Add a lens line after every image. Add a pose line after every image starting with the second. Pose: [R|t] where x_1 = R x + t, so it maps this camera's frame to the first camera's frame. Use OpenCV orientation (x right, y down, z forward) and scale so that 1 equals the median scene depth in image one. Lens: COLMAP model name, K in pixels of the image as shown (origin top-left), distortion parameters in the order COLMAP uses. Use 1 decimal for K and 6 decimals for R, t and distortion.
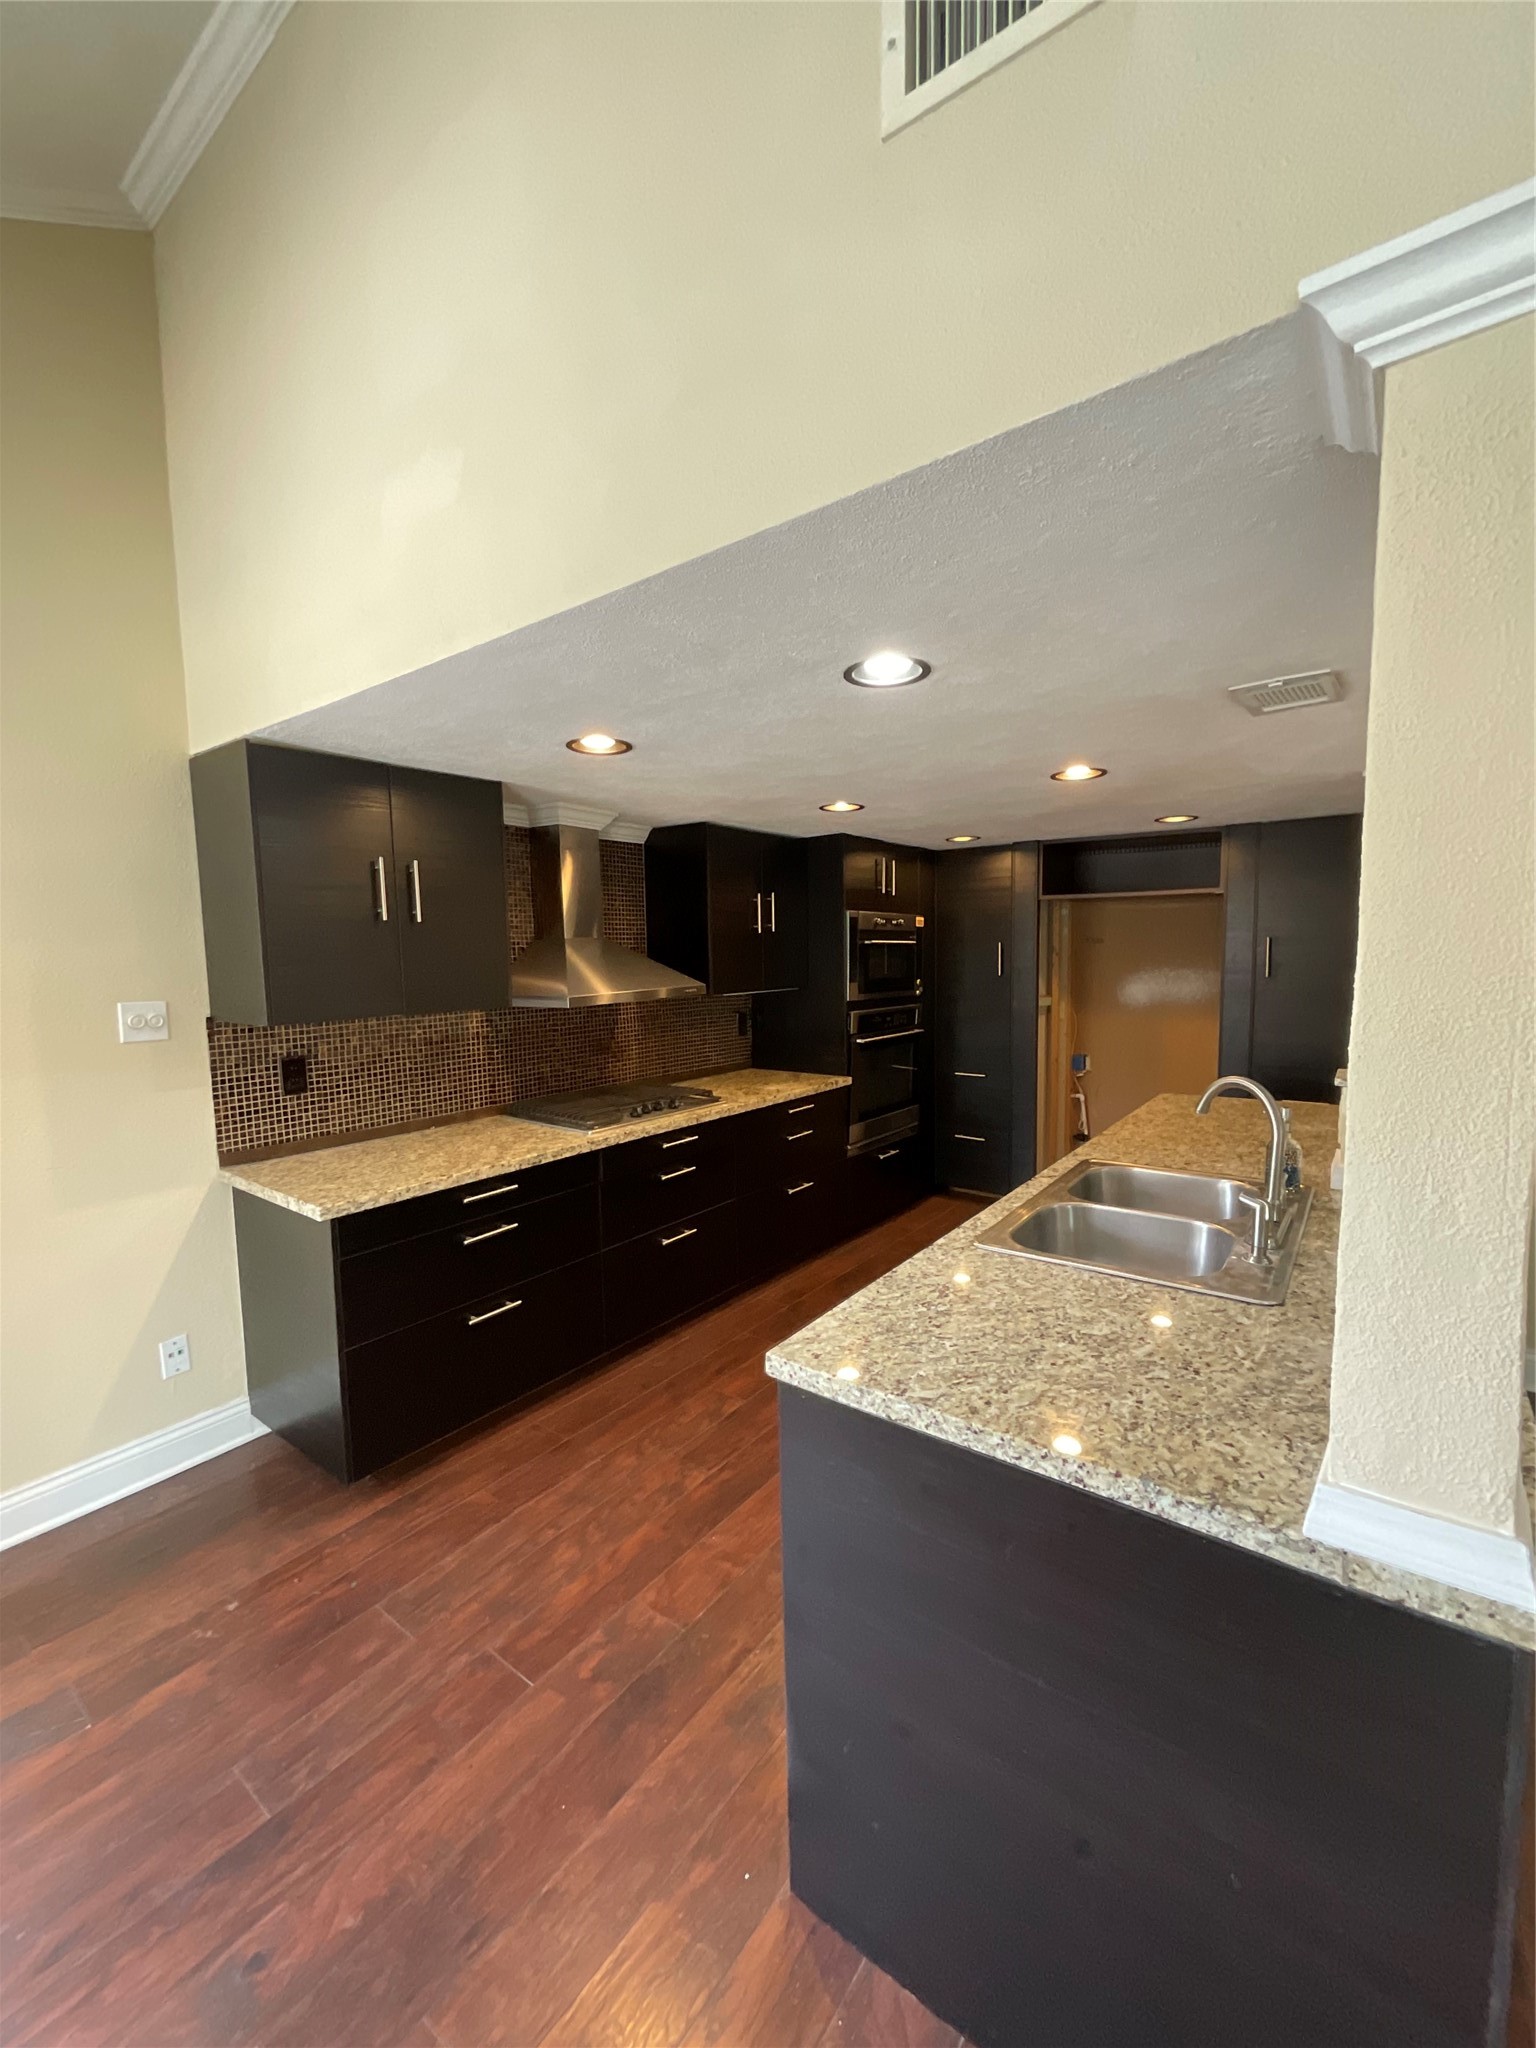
lens RADIAL K [[832.6, 0, 764.3], [0, 832.6, 1028.3], [0, 0, 1]] dist [-0.009000, 0.005582]
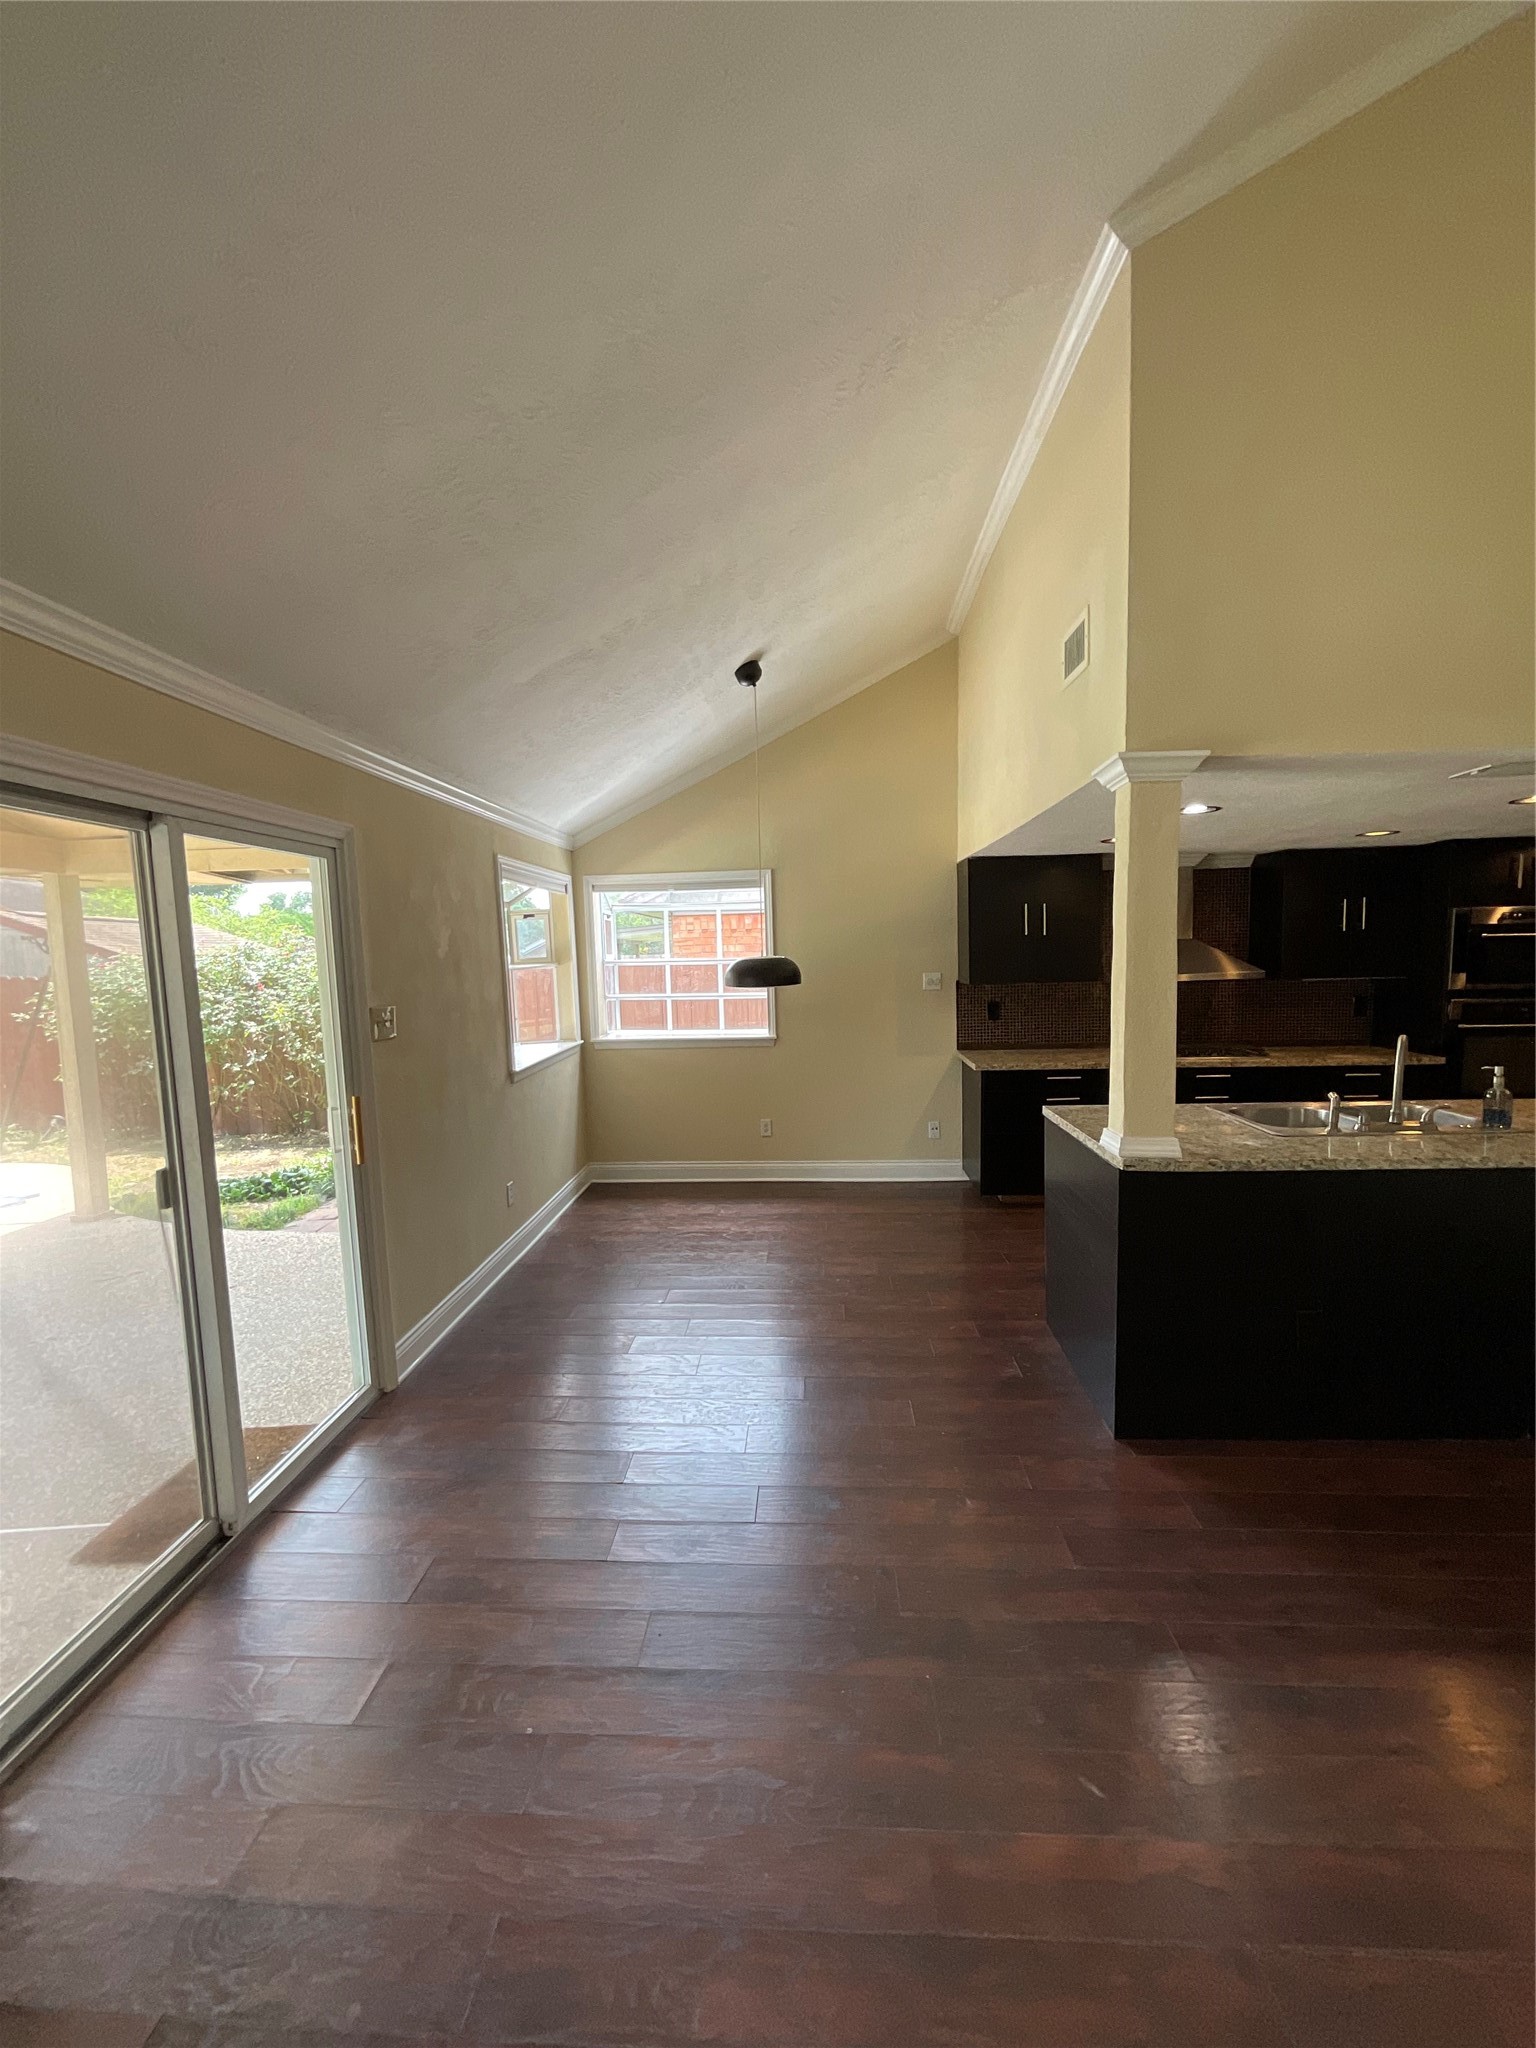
lens RADIAL K [[832.6, 0, 764.3], [0, 832.6, 1028.3], [0, 0, 1]] dist [-0.009000, 0.005582]
pose [[0.553797, 0.079082, -0.828888, 0.772276], [-0.061043, 0.996657, 0.054304, 0.021843], [0.830411, 0.020524, 0.556773, -0.563555]]
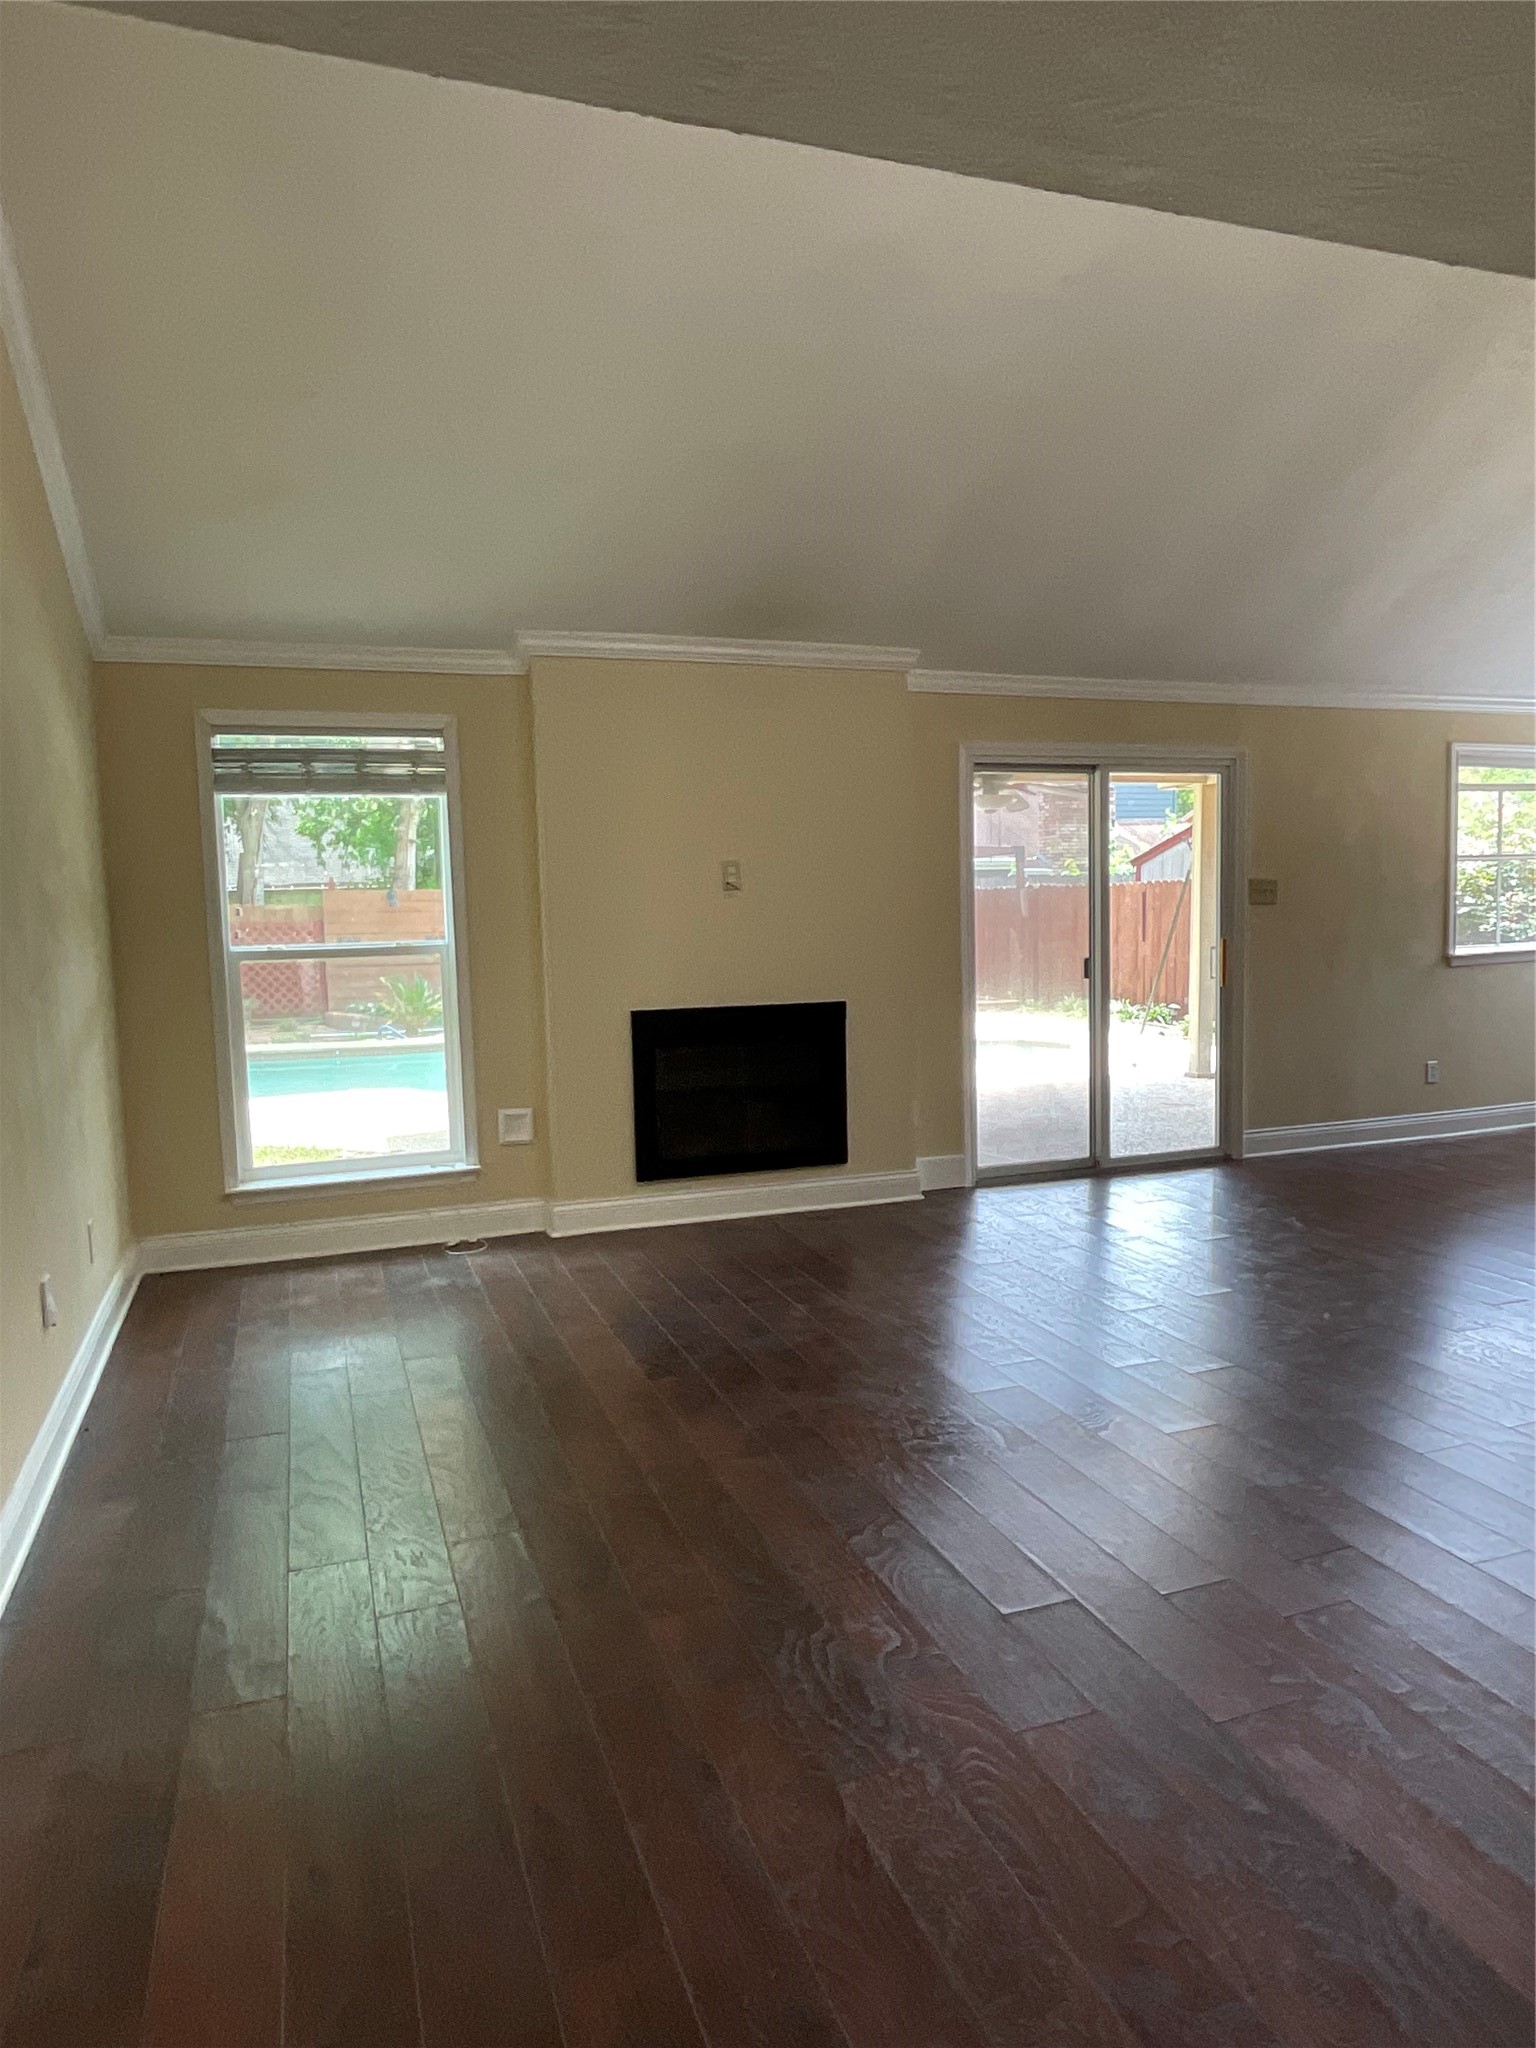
lens RADIAL K [[1336.0, 0, 768.0], [0, 1336.0, 1024.0], [0, 0, 1]] dist [-0.008162, -0.003130]
pose [[-0.535508, 0.109321, -0.837425, 2.048581], [-0.048648, 0.985947, 0.159818, 0.001664], [0.843128, 0.126323, -0.522665, 0.152424]]
